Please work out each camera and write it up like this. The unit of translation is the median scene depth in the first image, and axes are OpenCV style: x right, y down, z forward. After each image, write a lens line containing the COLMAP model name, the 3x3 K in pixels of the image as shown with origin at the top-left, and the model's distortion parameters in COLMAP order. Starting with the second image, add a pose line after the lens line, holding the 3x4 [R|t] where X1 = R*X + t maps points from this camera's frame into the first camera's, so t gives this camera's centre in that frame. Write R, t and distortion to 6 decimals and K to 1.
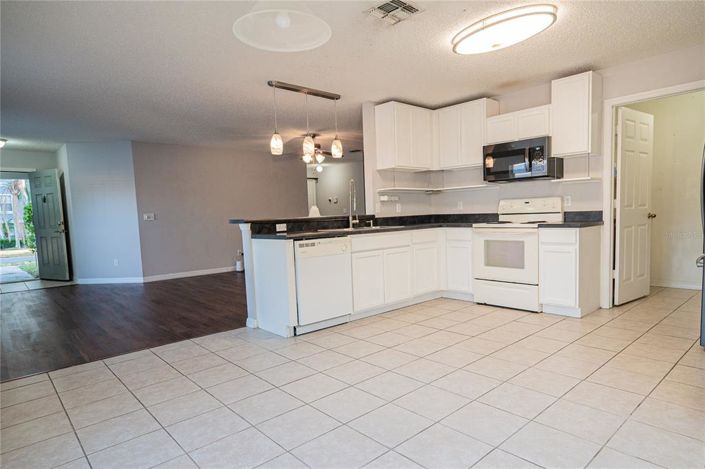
lens RADIAL K [[434.8, 0, 370.4], [0, 434.8, 242.1], [0, 0, 1]] dist [-0.008325, -0.000756]
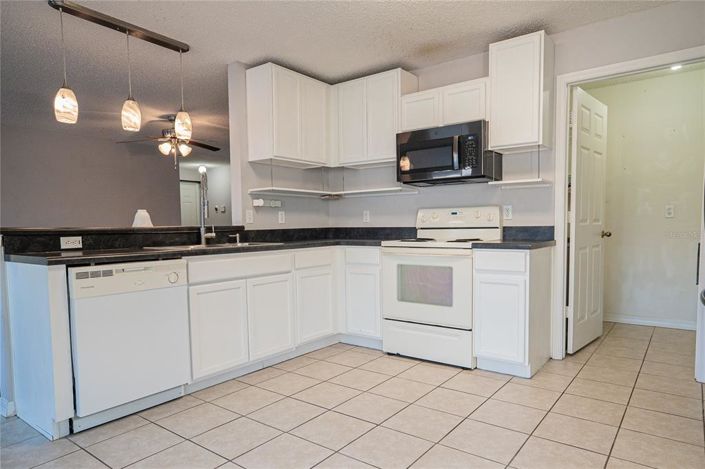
lens RADIAL K [[434.8, 0, 370.4], [0, 434.8, 242.1], [0, 0, 1]] dist [-0.008325, -0.000756]
pose [[0.982104, 0.014210, 0.187801, 0.087769], [-0.007688, 0.999343, -0.035410, -0.015879], [-0.188181, 0.033333, 0.981569, 0.320256]]
